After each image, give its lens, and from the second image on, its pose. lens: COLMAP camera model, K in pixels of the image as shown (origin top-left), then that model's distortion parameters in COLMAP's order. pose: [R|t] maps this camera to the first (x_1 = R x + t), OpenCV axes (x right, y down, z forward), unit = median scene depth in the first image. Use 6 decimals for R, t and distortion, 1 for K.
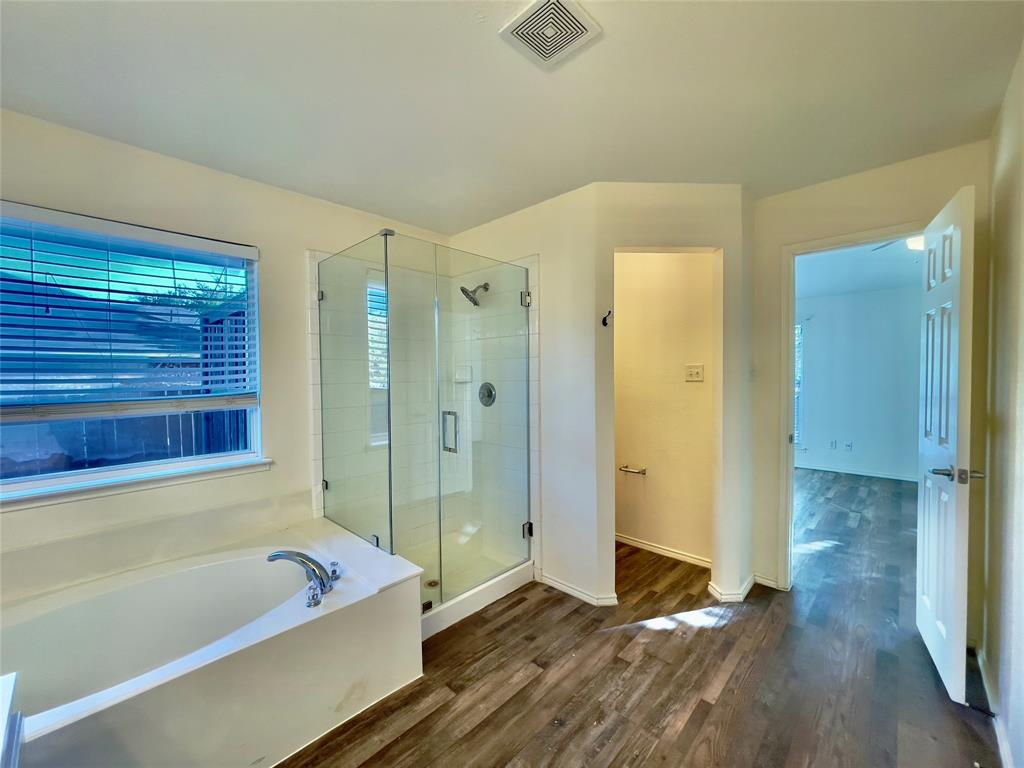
lens RADIAL K [[415.9, 0, 523.3], [0, 415.9, 365.6], [0, 0, 1]] dist [-0.006907, 0.007949]
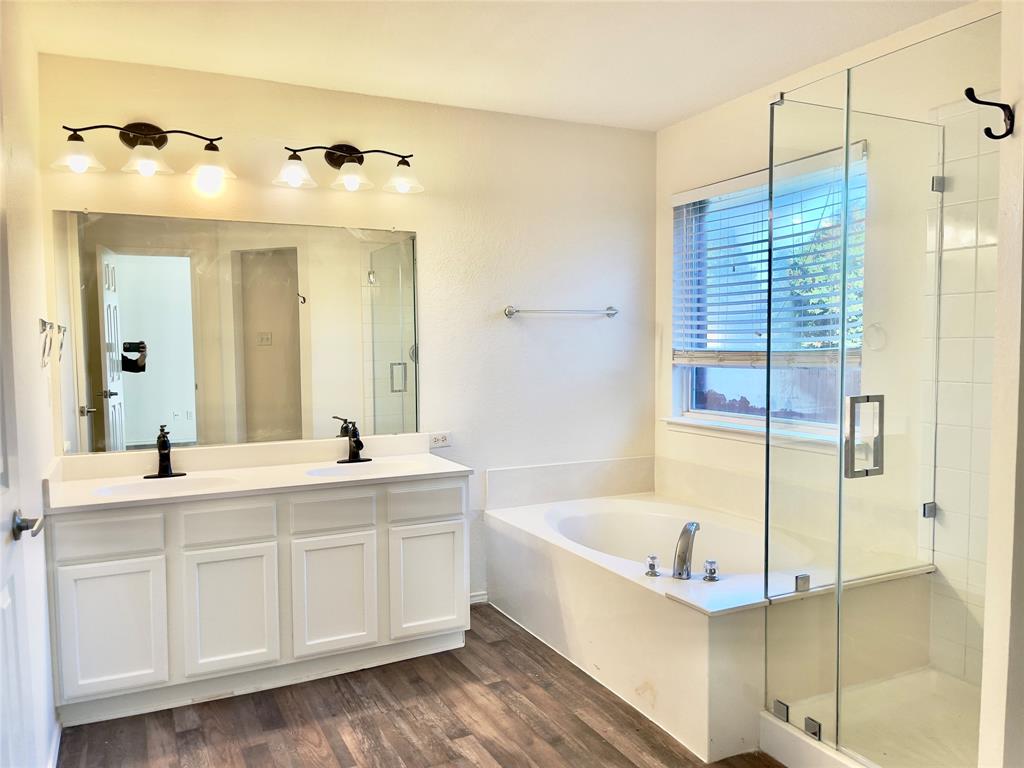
lens RADIAL K [[786.2, 0, 490.9], [0, 786.2, 386.6], [0, 0, 1]] dist [0.066809, -0.029905]
pose [[-0.379090, 0.069615, -0.922738, 1.290559], [0.046958, 0.997329, 0.055951, 0.038830], [0.924168, -0.022120, -0.381346, 1.423906]]
